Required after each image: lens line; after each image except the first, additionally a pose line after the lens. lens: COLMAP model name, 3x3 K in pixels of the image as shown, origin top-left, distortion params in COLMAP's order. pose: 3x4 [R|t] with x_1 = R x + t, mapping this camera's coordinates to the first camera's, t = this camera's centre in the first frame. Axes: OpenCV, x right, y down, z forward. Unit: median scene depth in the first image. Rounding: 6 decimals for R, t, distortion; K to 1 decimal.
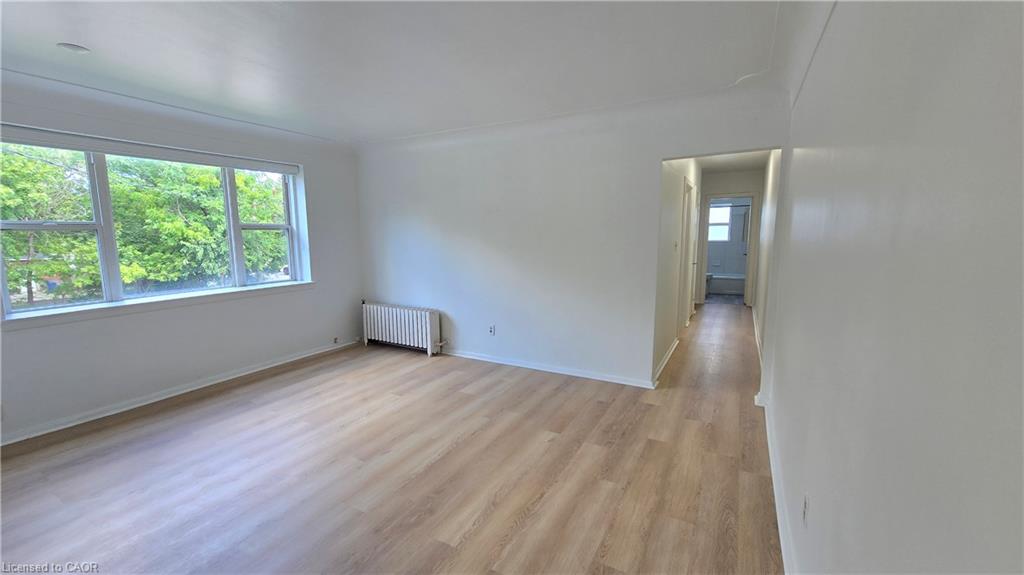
lens RADIAL K [[427.2, 0, 507.5], [0, 427.2, 289.4], [0, 0, 1]] dist [0.019135, 0.000163]
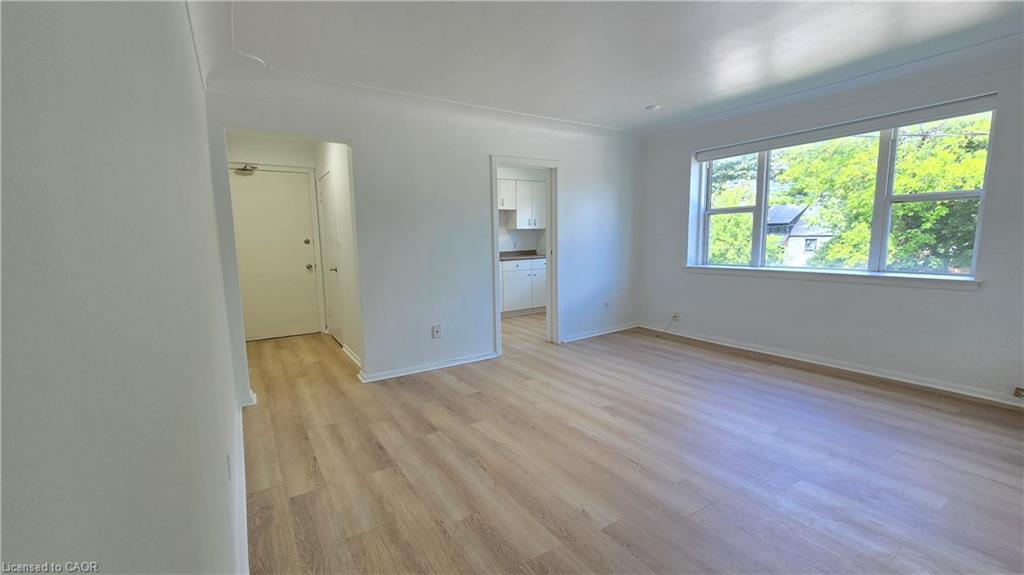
lens RADIAL K [[427.2, 0, 507.5], [0, 427.2, 289.4], [0, 0, 1]] dist [0.019135, 0.000163]
pose [[-0.483421, 0.123725, -0.866600, 0.853876], [-0.090682, 0.977558, 0.190152, -0.126350], [0.870678, 0.170508, -0.461352, 1.406216]]
